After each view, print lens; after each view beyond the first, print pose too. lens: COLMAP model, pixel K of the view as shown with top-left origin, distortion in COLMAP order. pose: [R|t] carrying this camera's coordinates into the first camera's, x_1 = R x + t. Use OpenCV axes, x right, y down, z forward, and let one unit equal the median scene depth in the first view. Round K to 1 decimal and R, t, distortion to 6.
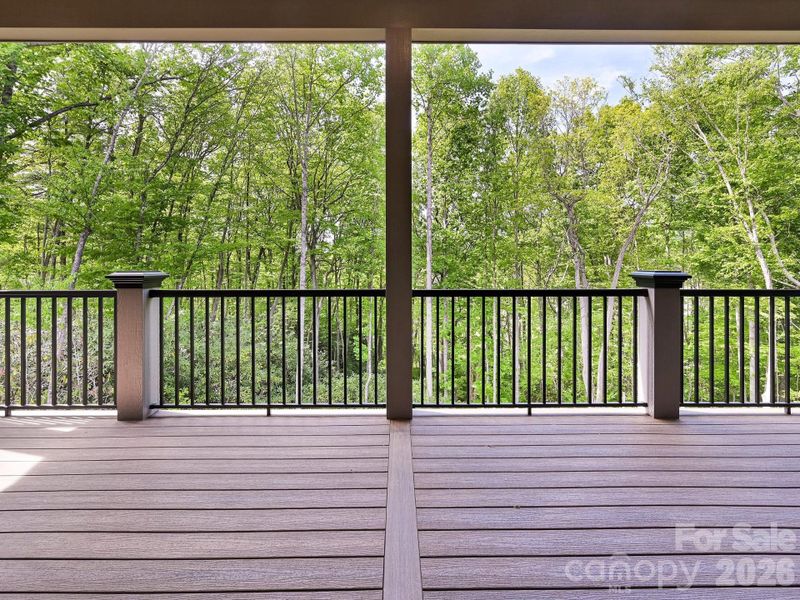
lens RADIAL K [[422.0, 0, 400.0], [0, 422.0, 261.8], [0, 0, 1]] dist [-0.000119, 0.000253]
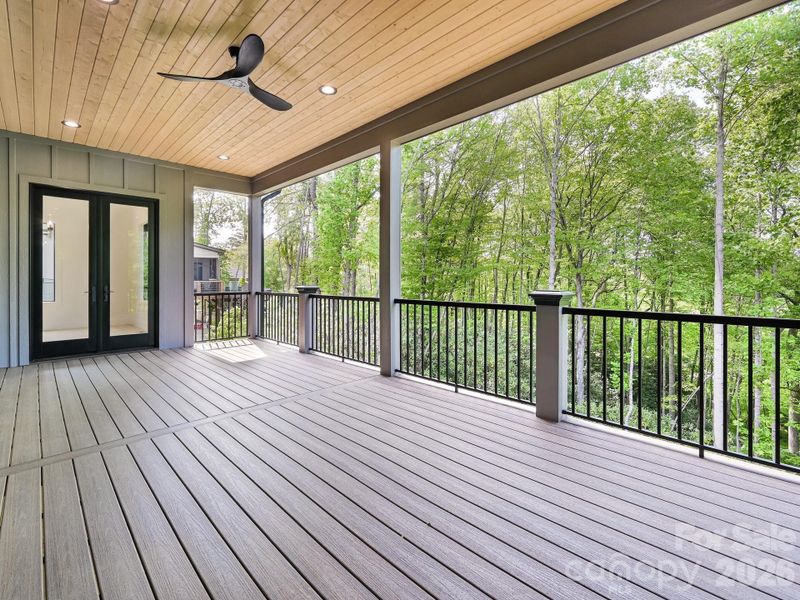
lens RADIAL K [[378.7, 0, 398.9], [0, 378.7, 286.7], [0, 0, 1]] dist [0.001196, -0.000245]
pose [[0.685709, 0.012458, -0.727769, 1.007499], [-0.003858, 0.999902, 0.013481, -0.000861], [0.727865, -0.006436, 0.685690, 0.007238]]
